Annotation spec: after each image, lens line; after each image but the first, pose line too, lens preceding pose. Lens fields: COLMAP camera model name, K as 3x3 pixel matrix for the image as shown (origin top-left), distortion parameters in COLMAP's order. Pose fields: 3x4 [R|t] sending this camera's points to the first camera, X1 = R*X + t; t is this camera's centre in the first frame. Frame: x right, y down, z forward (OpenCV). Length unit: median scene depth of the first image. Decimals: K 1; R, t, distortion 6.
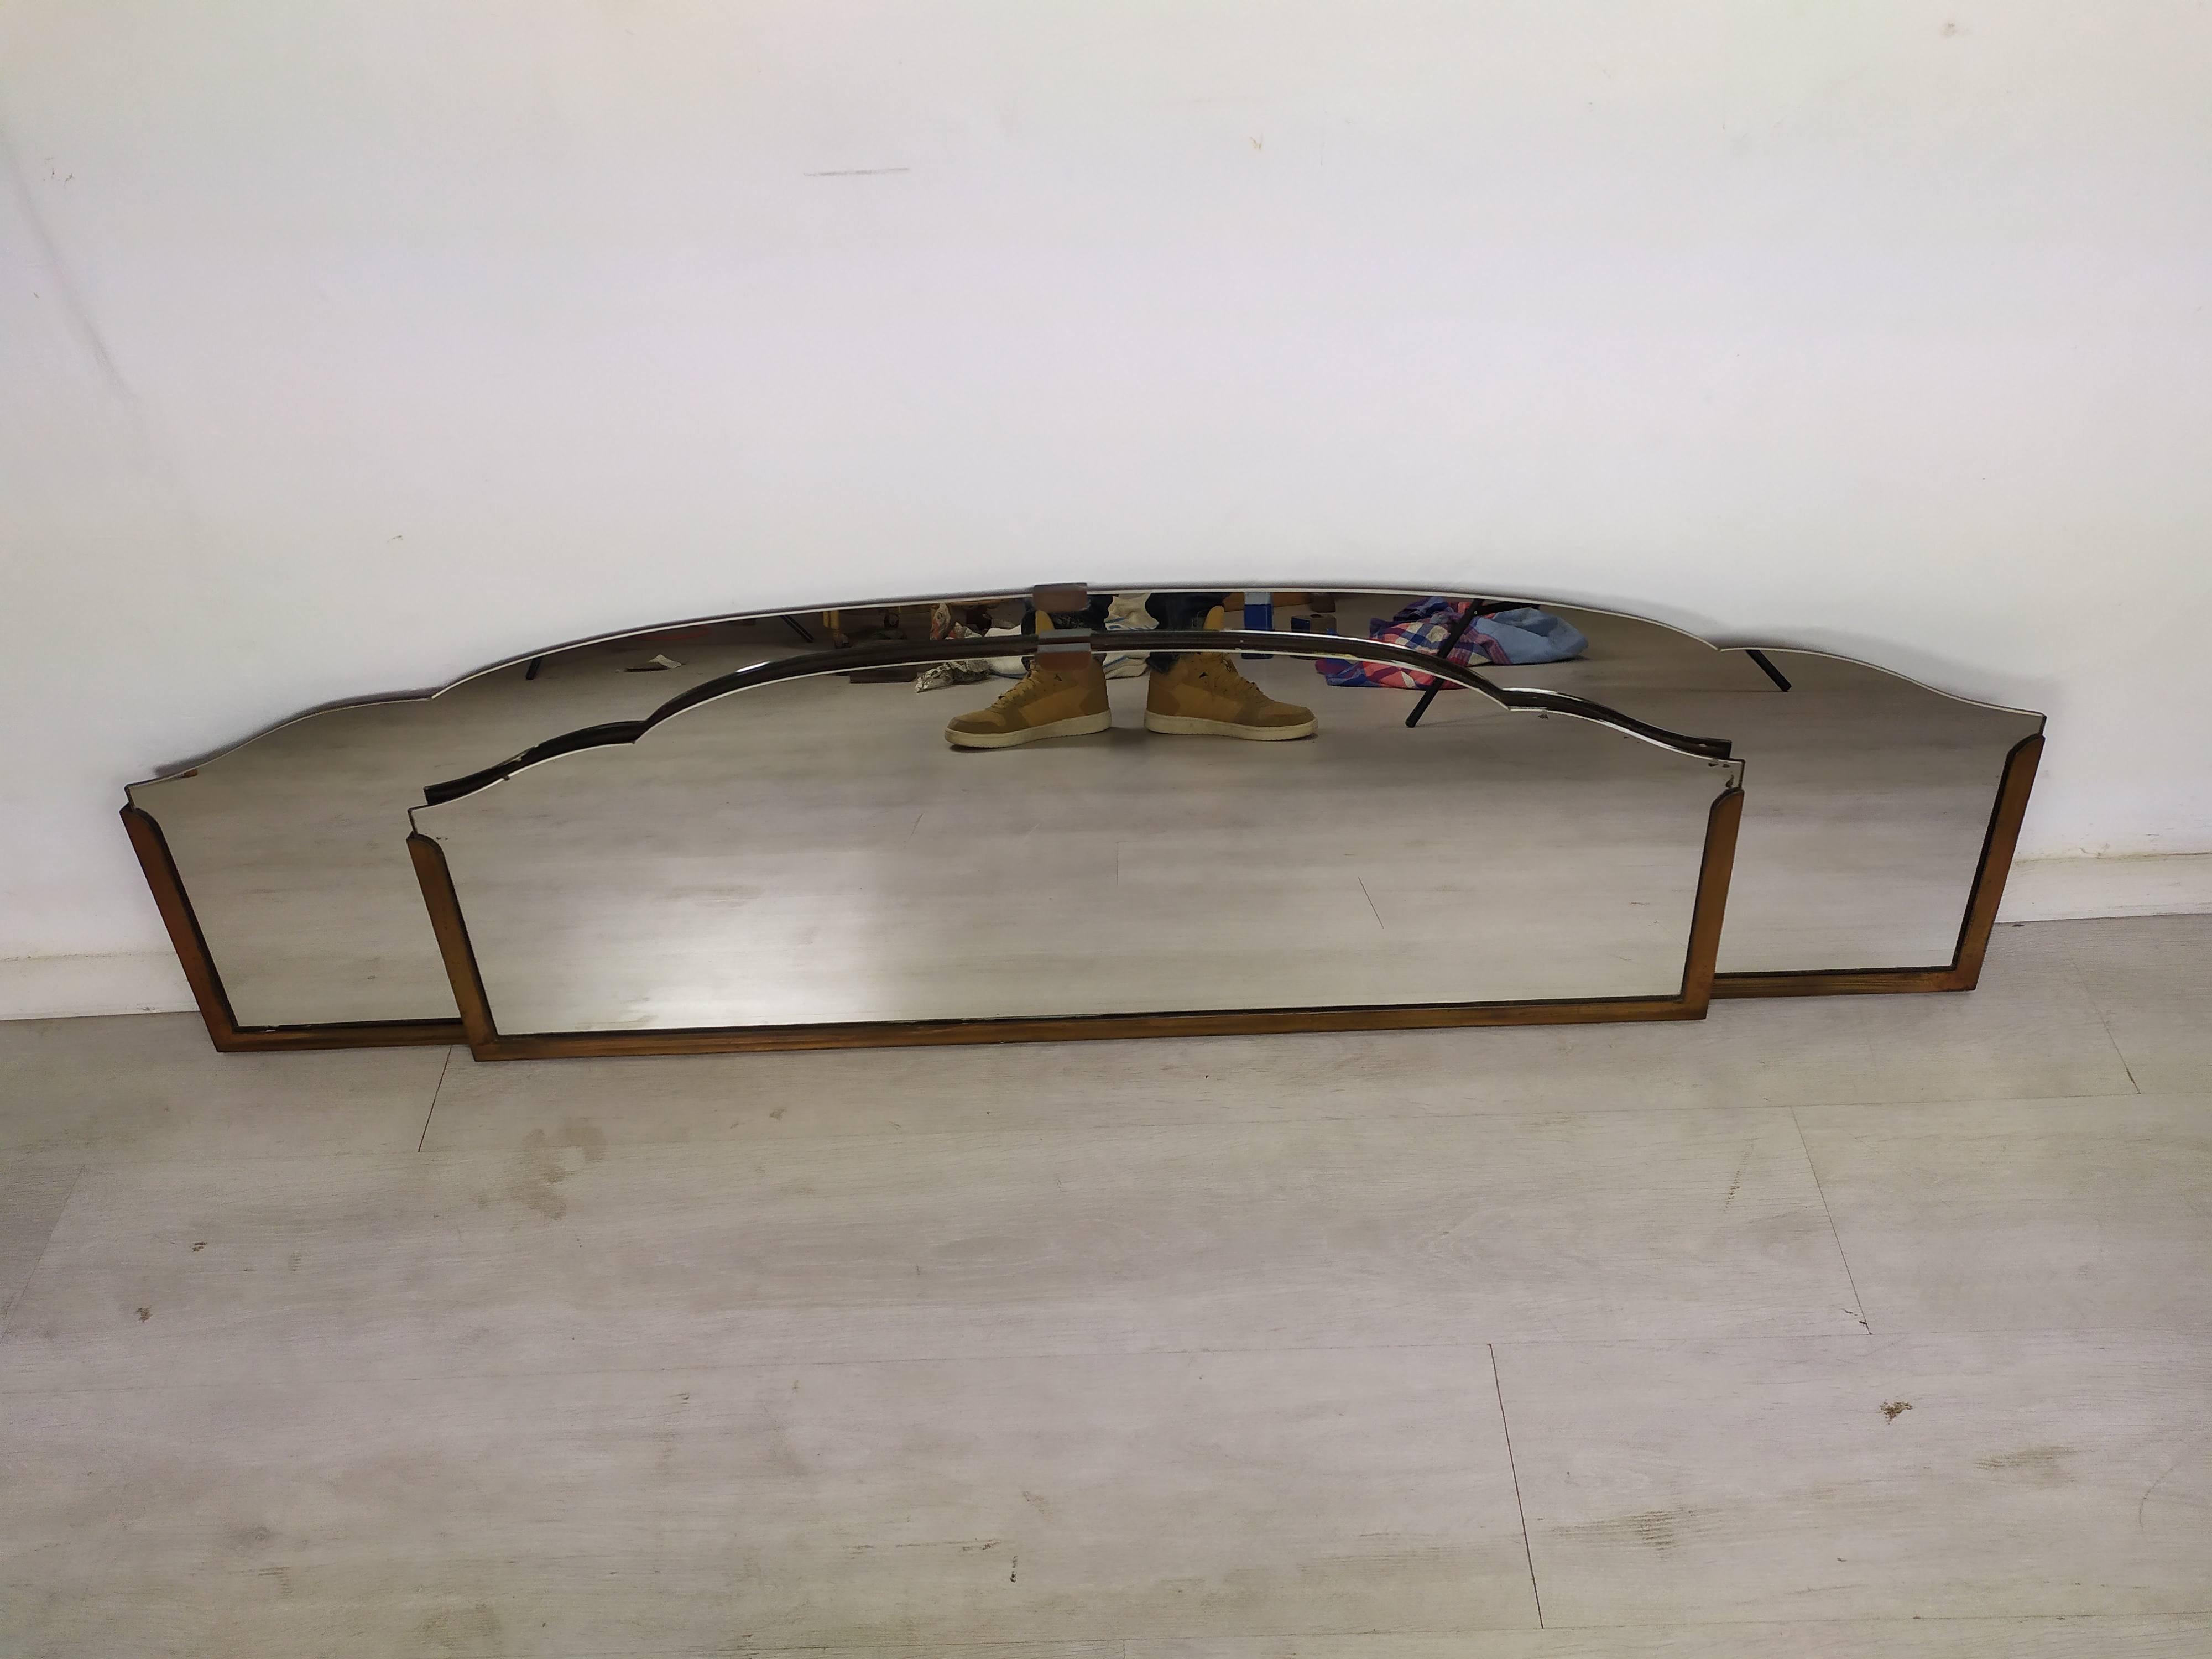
lens RADIAL K [[1702.2, 0, 1110.9], [0, 1702.2, 801.0], [0, 0, 1]] dist [0.048268, -0.060651]
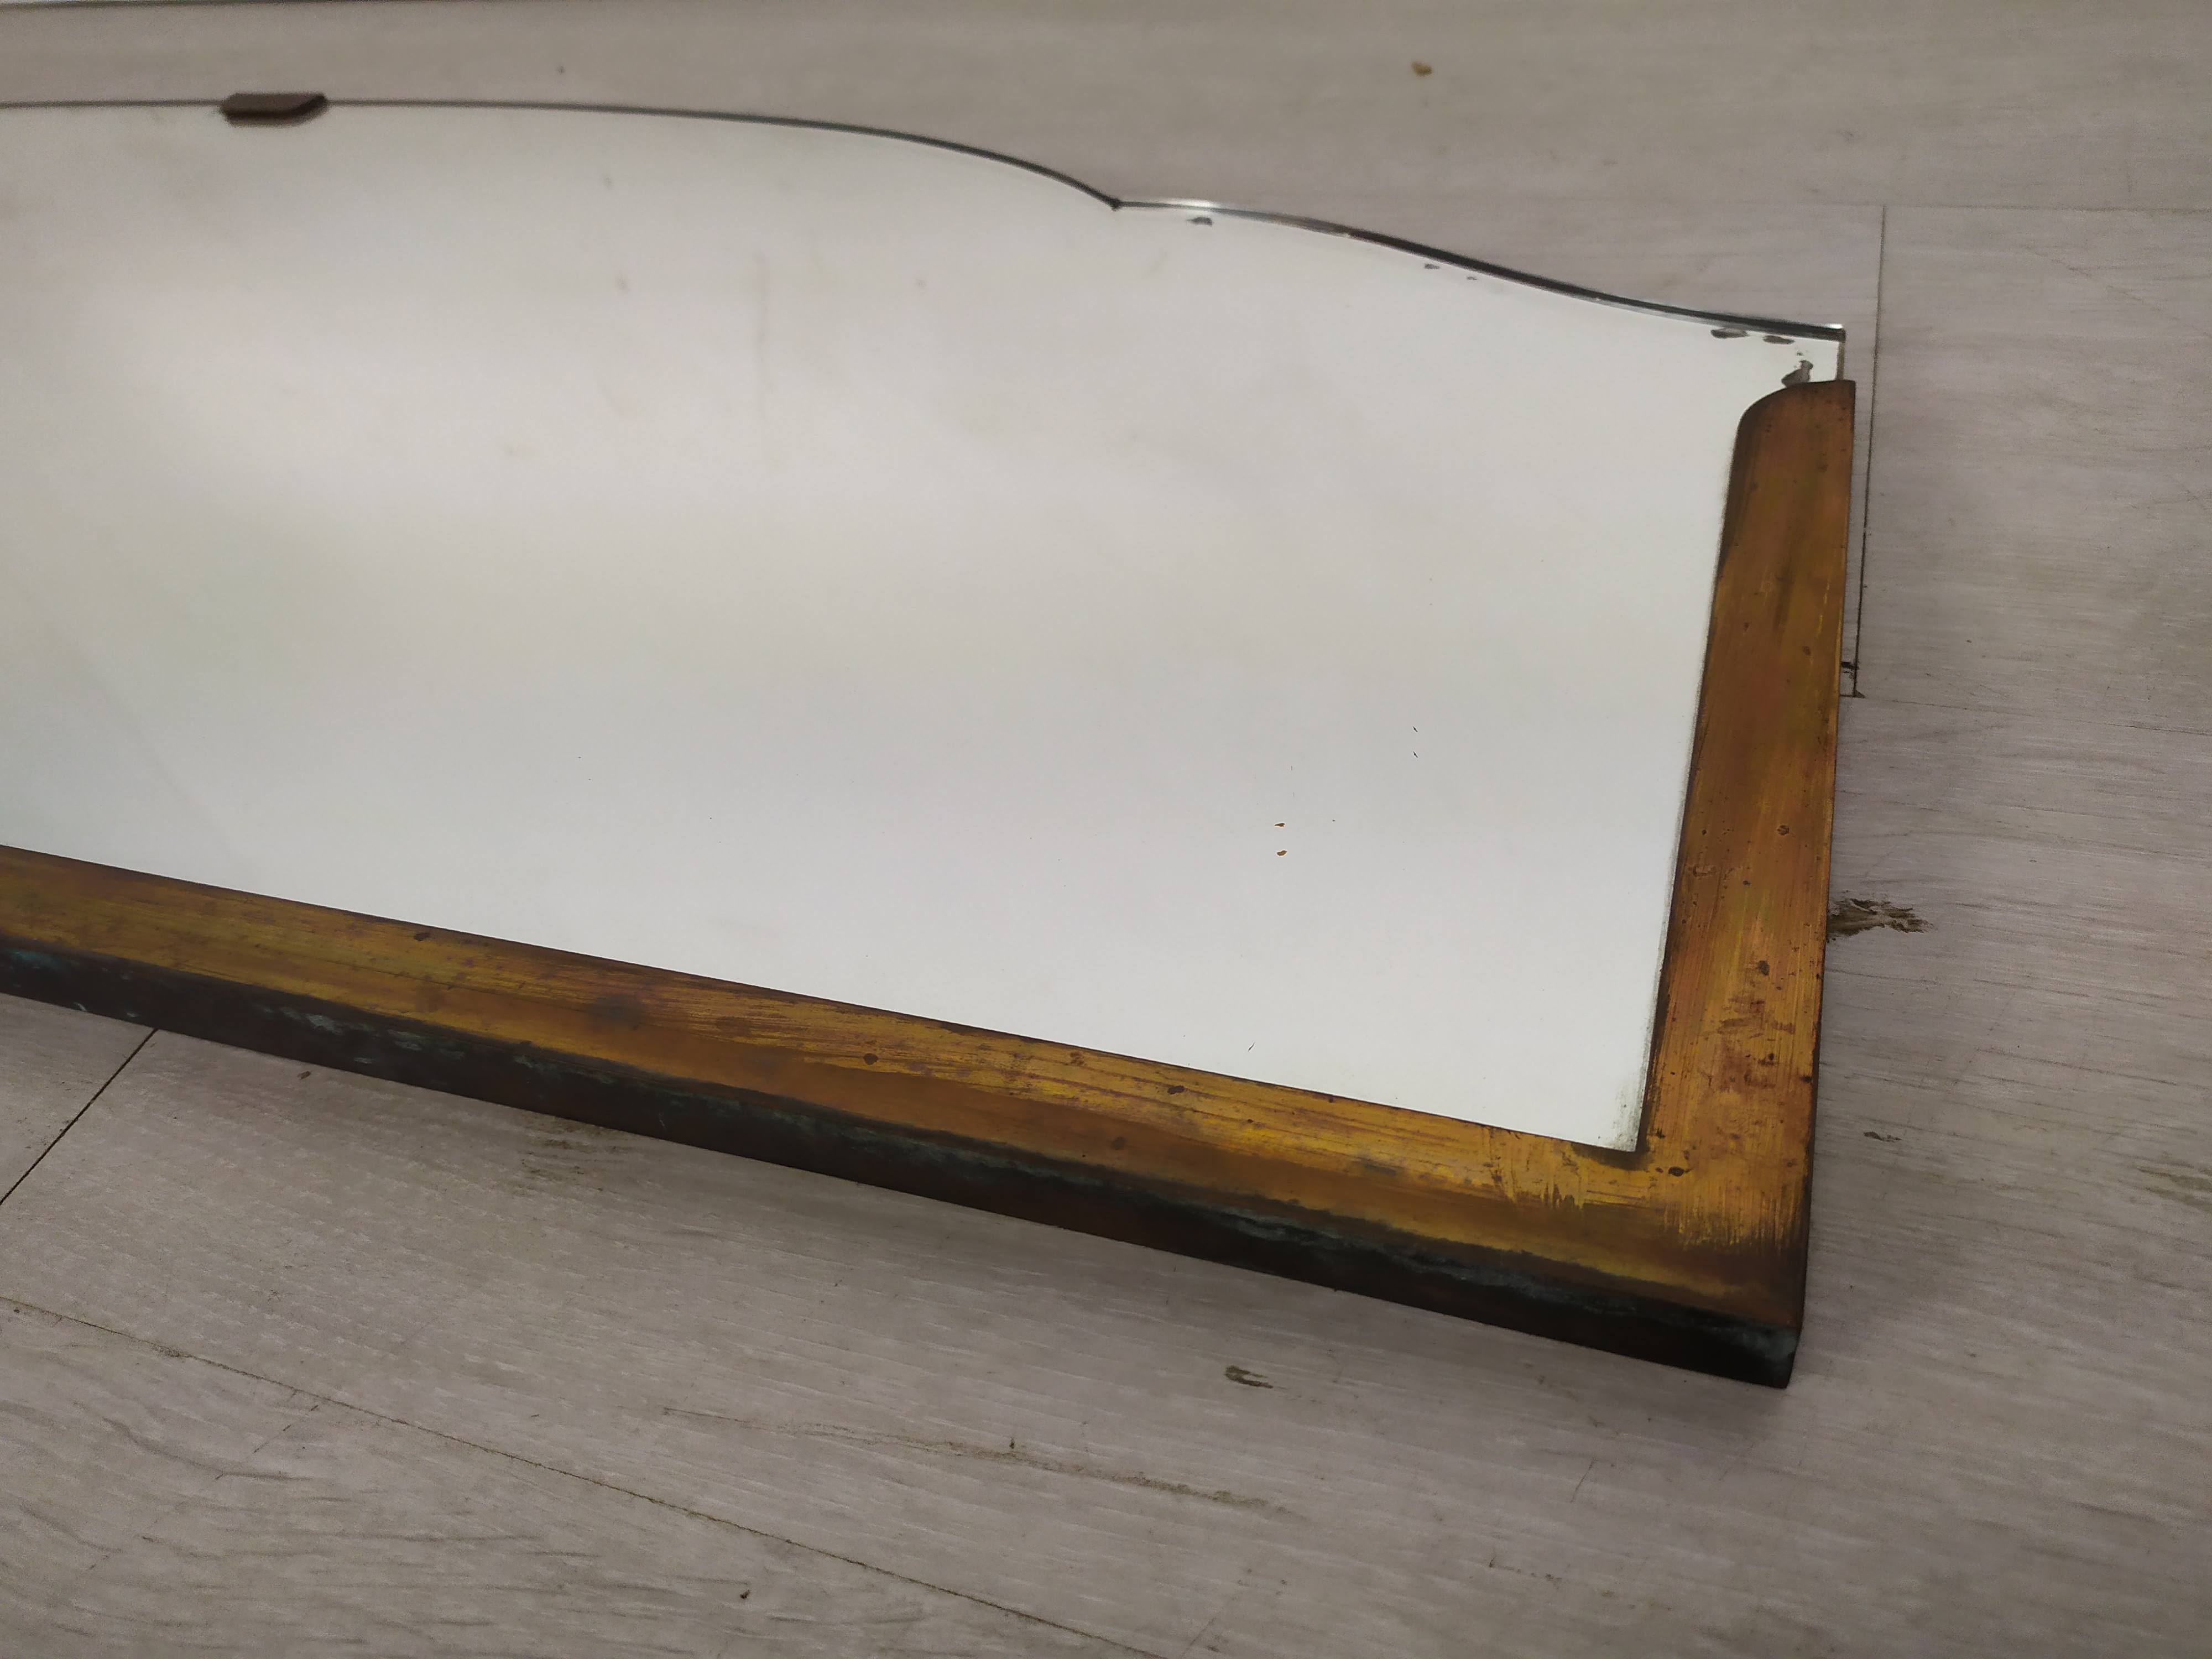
lens RADIAL K [[1702.2, 0, 1107.0], [0, 1702.2, 848.4], [0, 0, 1]] dist [0.048268, -0.060651]
pose [[0.936572, 0.183569, -0.298555, 0.440131], [-0.187746, 0.982105, 0.014893, 0.366123], [0.295946, 0.042104, 0.954276, 0.769529]]
